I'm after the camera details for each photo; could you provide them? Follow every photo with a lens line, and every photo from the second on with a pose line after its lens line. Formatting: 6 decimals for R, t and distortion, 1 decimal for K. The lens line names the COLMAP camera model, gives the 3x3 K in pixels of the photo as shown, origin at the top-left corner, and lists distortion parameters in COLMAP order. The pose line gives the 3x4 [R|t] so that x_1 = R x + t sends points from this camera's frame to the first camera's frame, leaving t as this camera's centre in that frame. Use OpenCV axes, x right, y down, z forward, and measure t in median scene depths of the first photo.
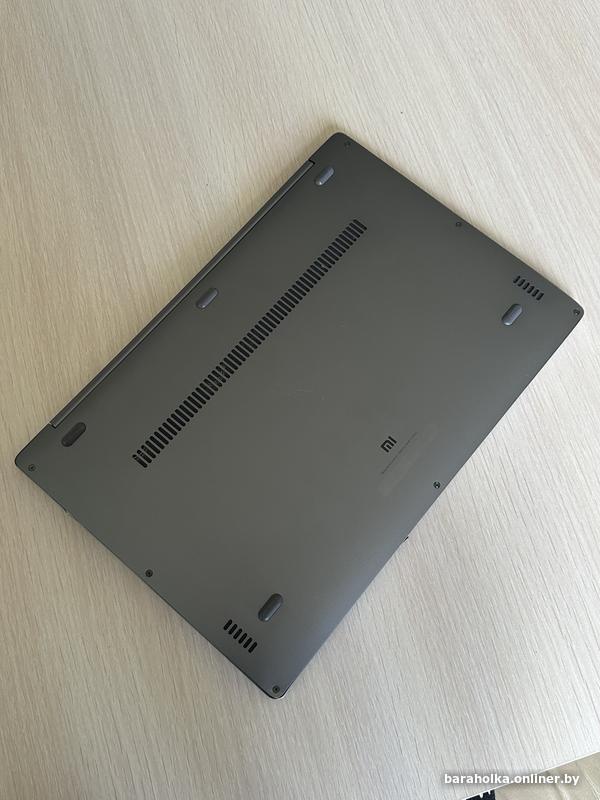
lens RADIAL K [[723.3, 0, 295.9], [0, 723.3, 400.9], [0, 0, 1]] dist [0.015664, -0.052022]
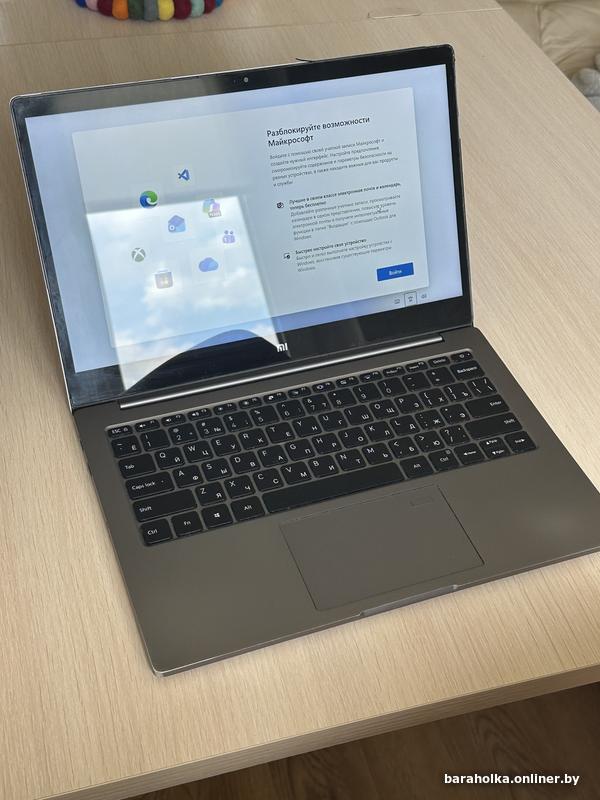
lens RADIAL K [[1072.6, 0, 297.5], [0, 1072.6, 400.4], [0, 0, 1]] dist [0.133452, 0.000000]
pose [[0.998609, 0.041805, 0.032125, -0.009334], [-0.021053, 0.874821, -0.483988, 0.849952], [-0.048337, 0.482639, 0.874485, -0.483388]]
